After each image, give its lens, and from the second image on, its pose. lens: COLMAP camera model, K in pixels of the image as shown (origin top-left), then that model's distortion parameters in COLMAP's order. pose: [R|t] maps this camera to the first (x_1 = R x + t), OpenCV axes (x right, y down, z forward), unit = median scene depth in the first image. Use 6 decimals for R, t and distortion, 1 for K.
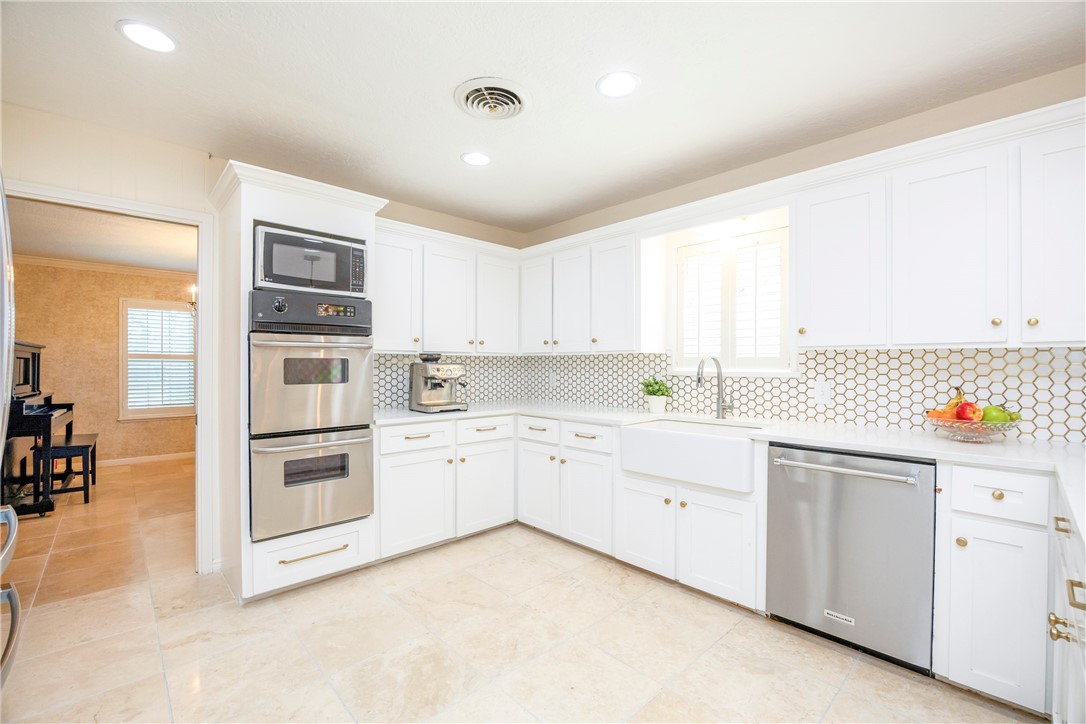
lens RADIAL K [[480.8, 0, 545.3], [0, 480.8, 366.0], [0, 0, 1]] dist [0.000424, -0.000428]
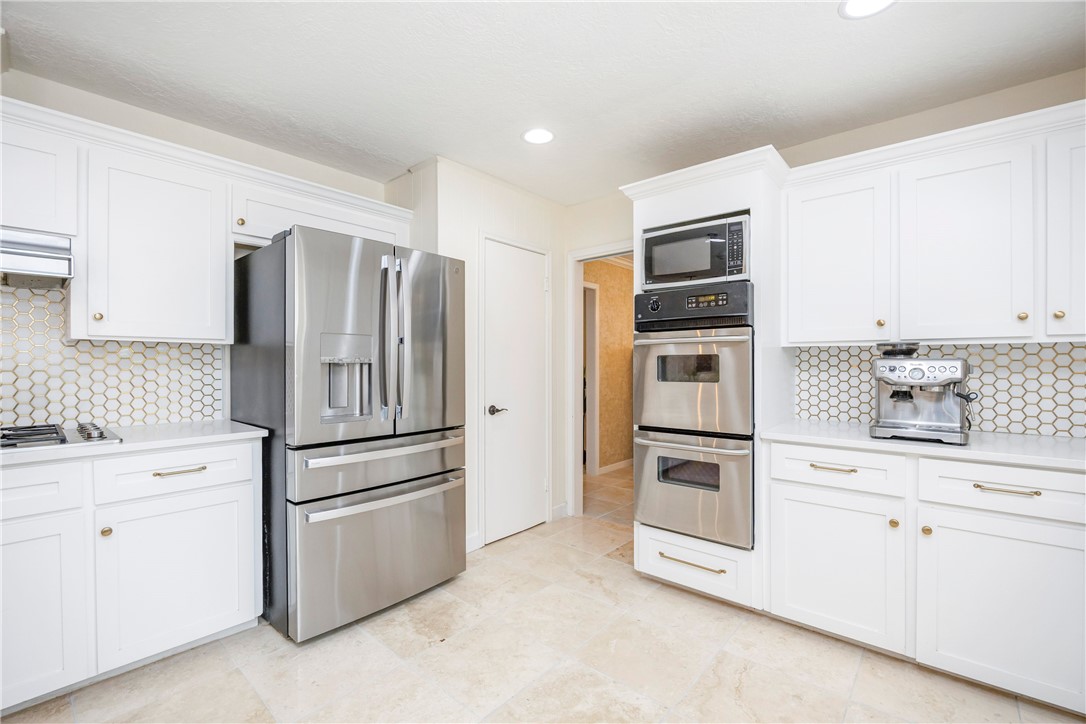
lens RADIAL K [[480.8, 0, 534.5], [0, 480.8, 363.9], [0, 0, 1]] dist [0.000424, -0.000428]
pose [[0.078224, -0.000319, -0.996936, 0.417446], [-0.000772, 1.000000, -0.000381, 0.001908], [0.996935, 0.000799, 0.078224, 0.592730]]
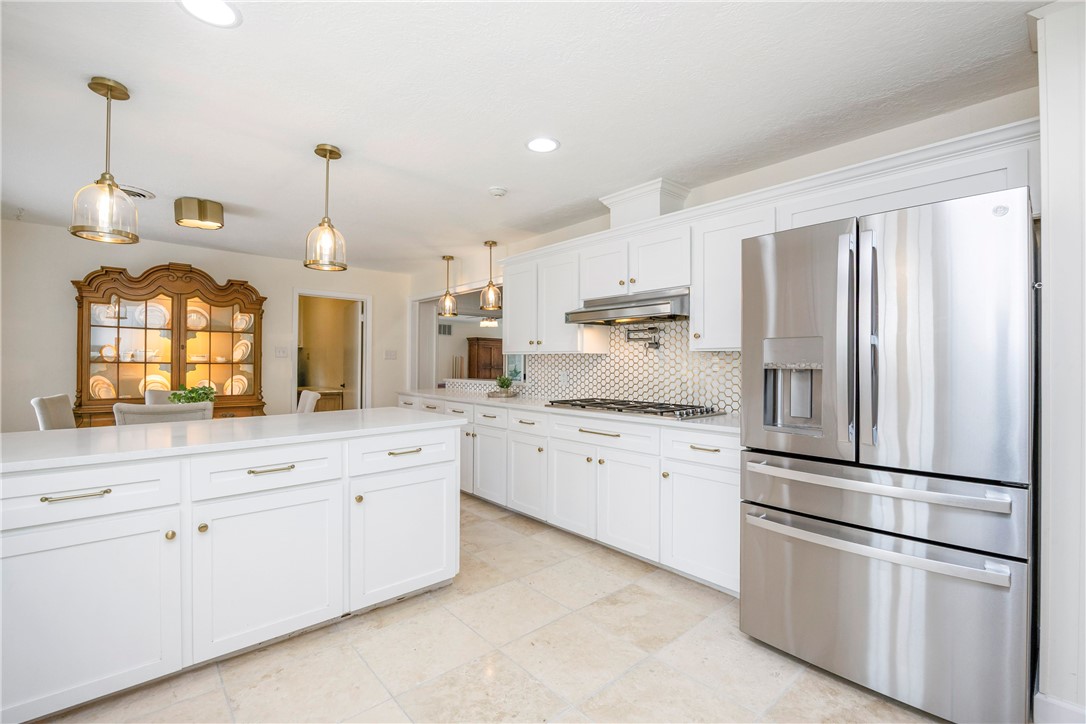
lens RADIAL K [[480.8, 0, 551.4], [0, 480.8, 362.5], [0, 0, 1]] dist [0.000424, -0.000428]
pose [[-0.999789, -0.008573, 0.018654, -0.069289], [-0.008530, 0.999961, 0.002392, -0.008411], [-0.018674, 0.002232, -0.999823, 1.100949]]
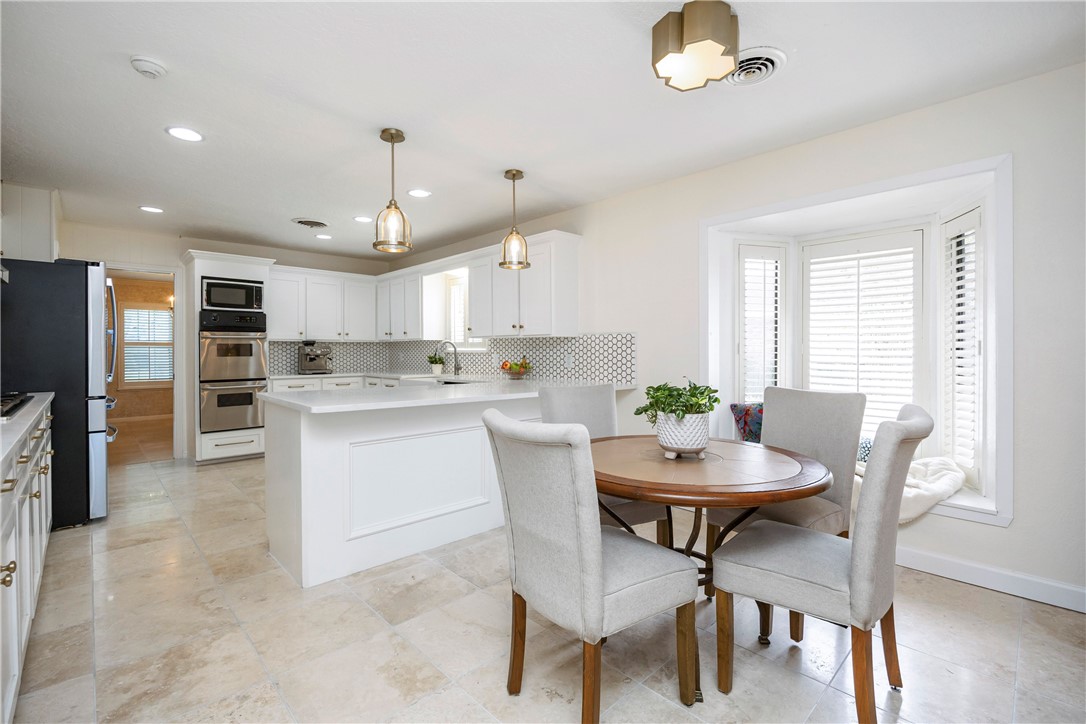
lens RADIAL K [[480.8, 0, 533.5], [0, 480.8, 353.7], [0, 0, 1]] dist [0.000424, -0.000428]
pose [[0.999951, -0.004414, -0.008881, 0.729594], [0.004445, 0.999984, 0.003483, 0.022284], [0.008866, -0.003522, 0.999954, -0.916598]]
